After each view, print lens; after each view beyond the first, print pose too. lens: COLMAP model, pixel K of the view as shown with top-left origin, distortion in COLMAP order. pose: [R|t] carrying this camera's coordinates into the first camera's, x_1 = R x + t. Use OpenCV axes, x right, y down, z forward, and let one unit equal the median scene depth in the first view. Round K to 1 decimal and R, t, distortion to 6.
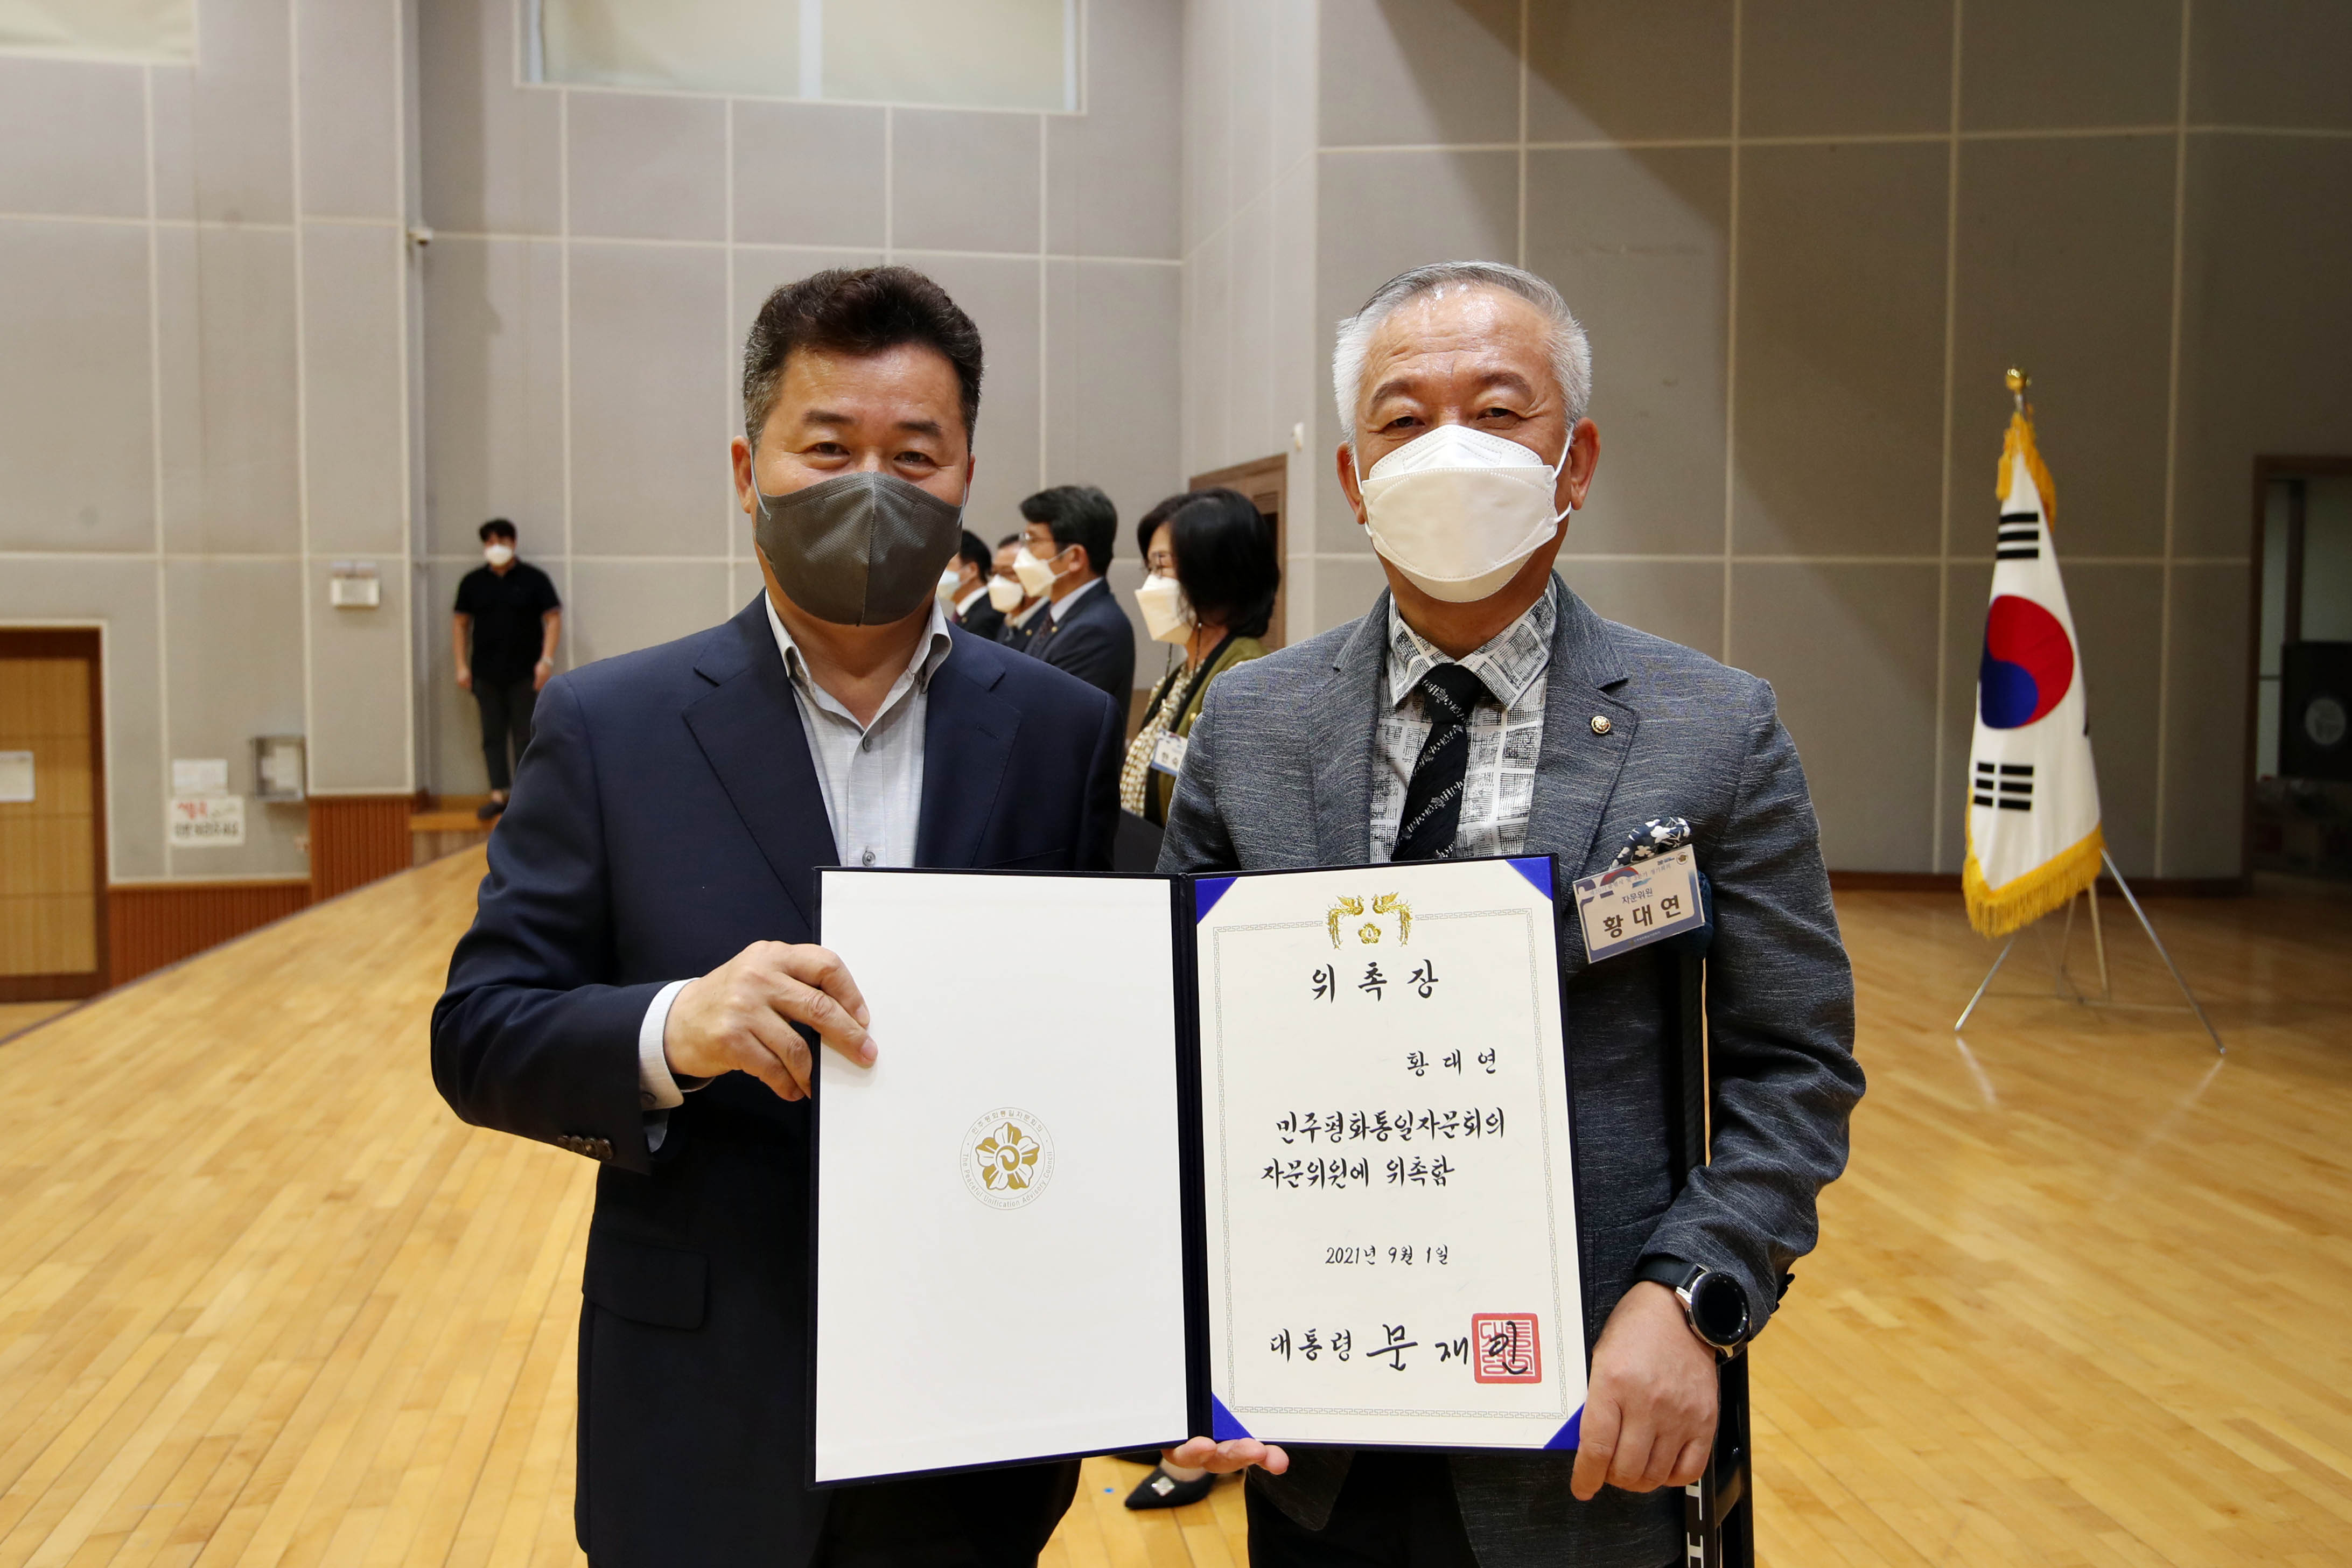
lens RADIAL K [[1742.9, 0, 1175.3], [0, 1742.9, 667.6], [0, 0, 1]] dist [-0.033019, 0.063174]
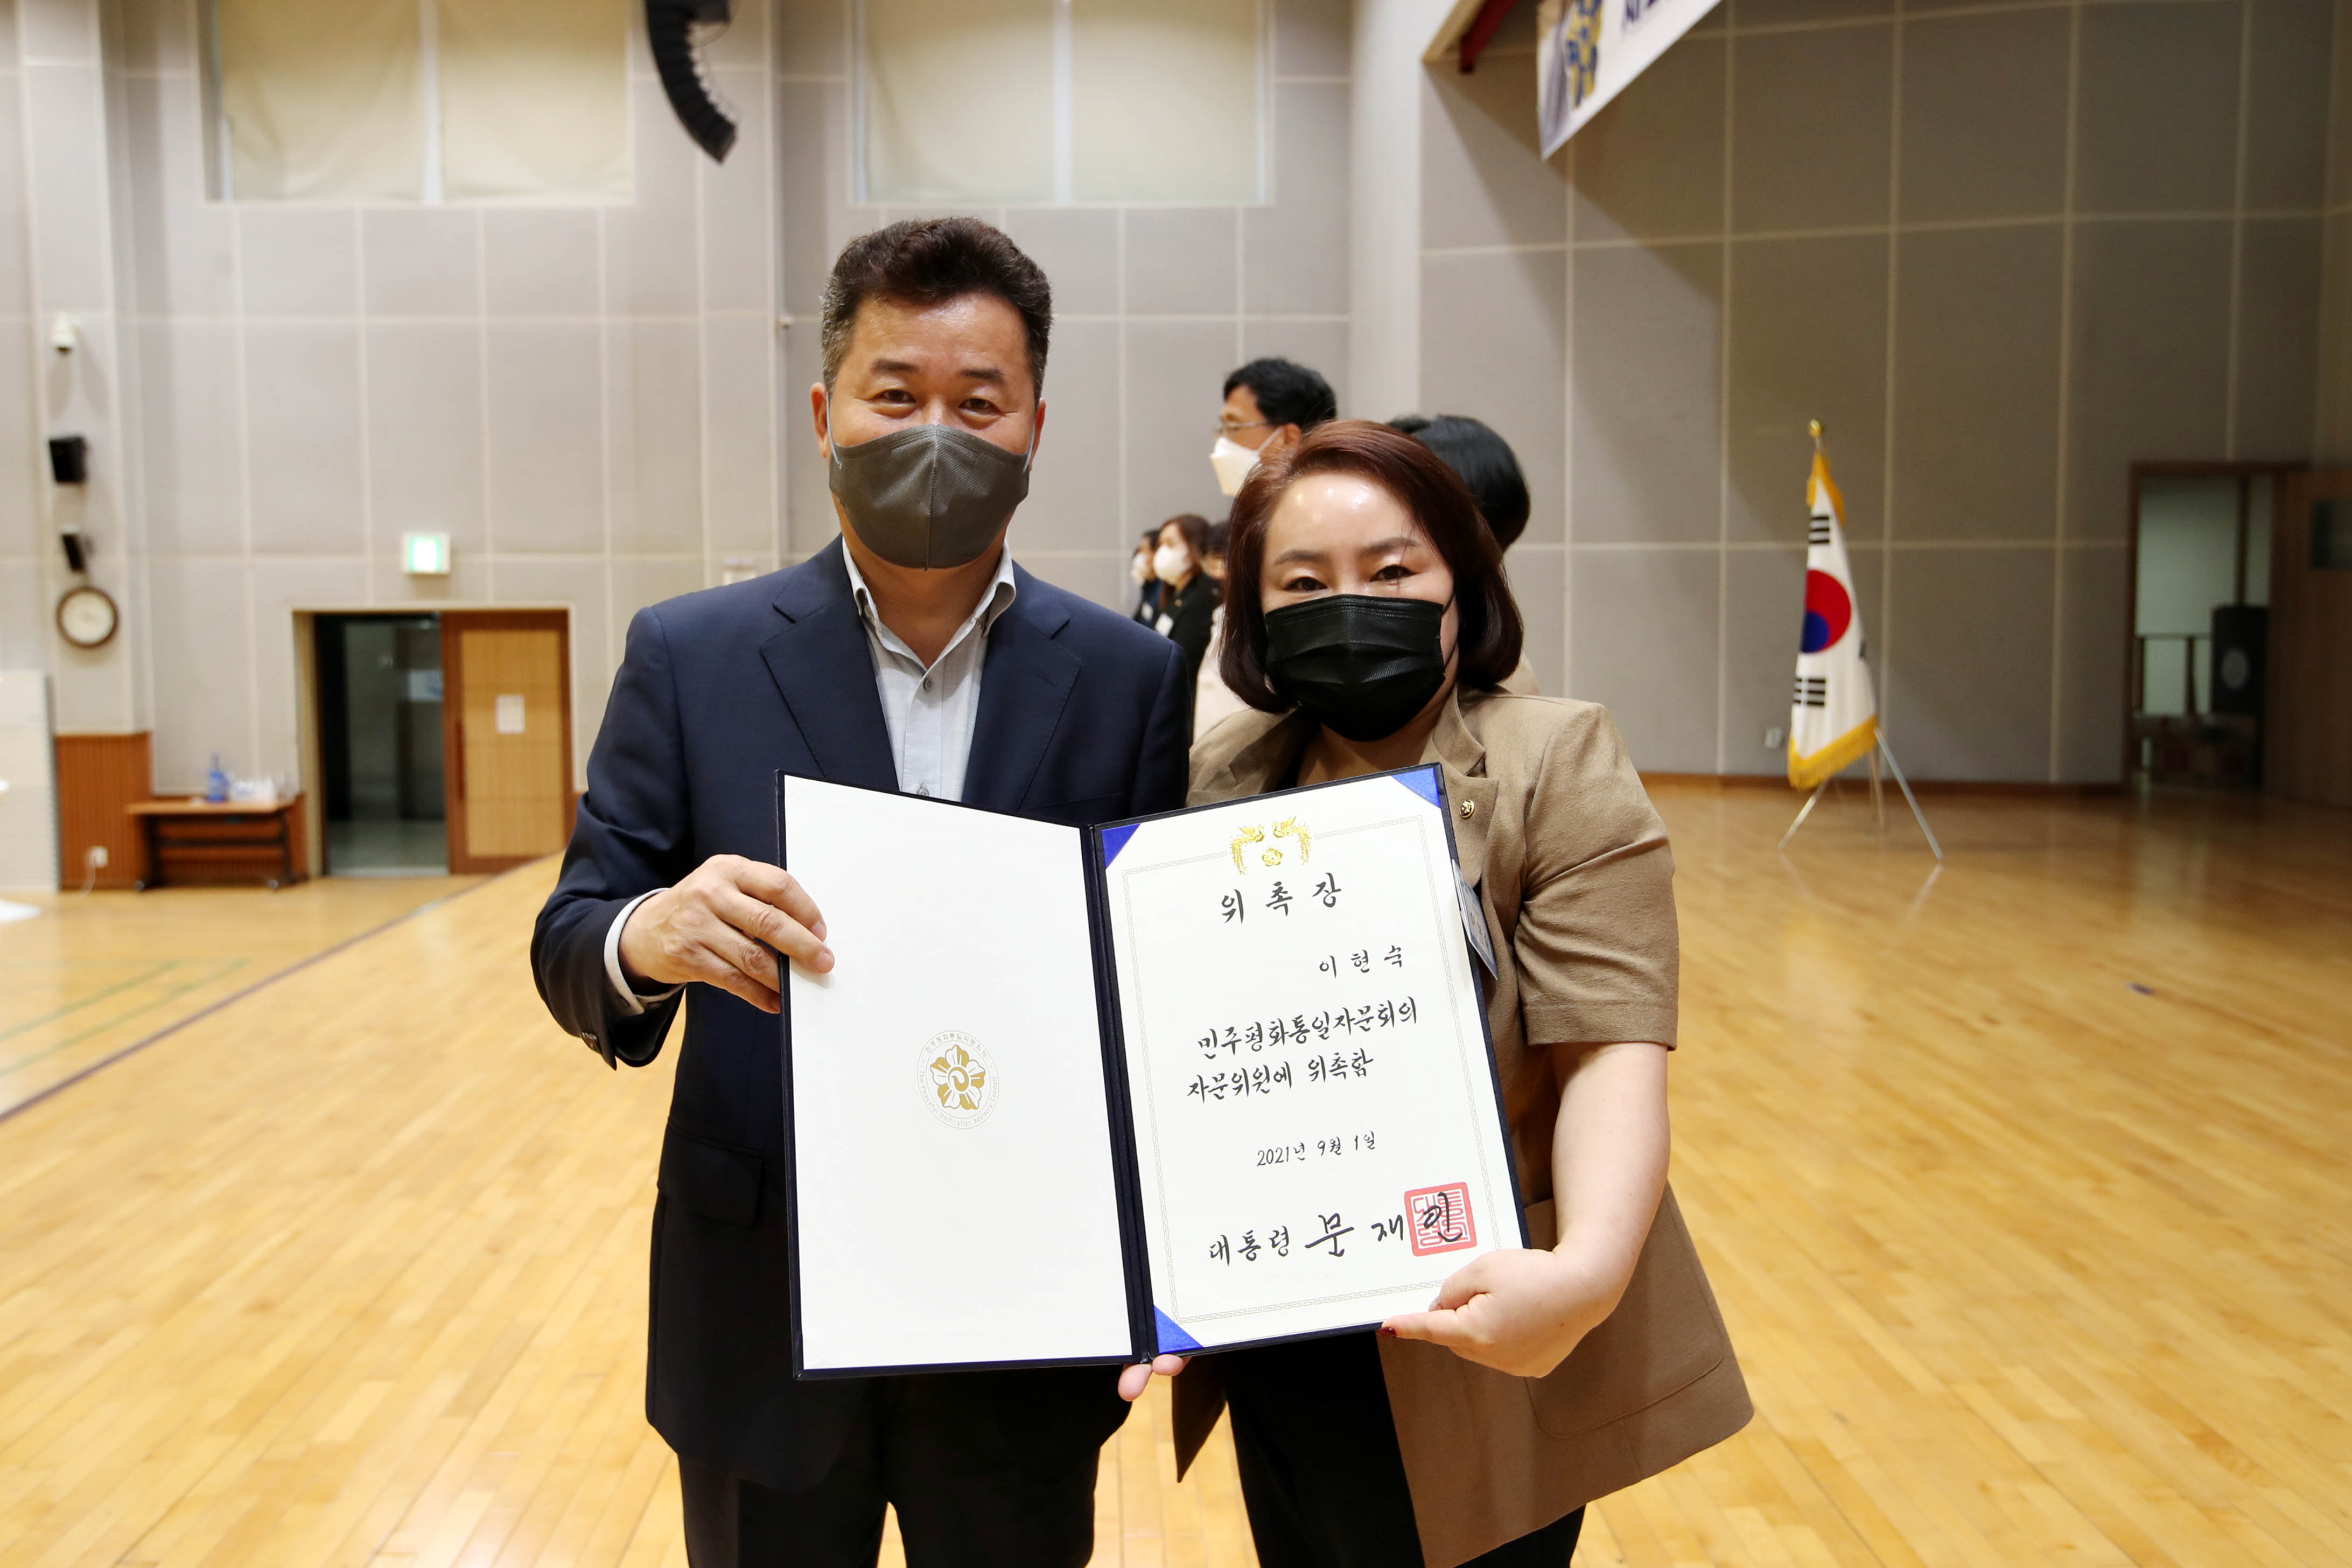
lens RADIAL K [[1789.6, 0, 1139.6], [0, 1789.6, 689.9], [0, 0, 1]] dist [0.003997, 0.010381]
pose [[0.985538, 0.001773, -0.169442, 0.106361], [0.000719, 0.999892, 0.014646, 0.028646], [0.169450, -0.014556, 0.985431, -0.451940]]
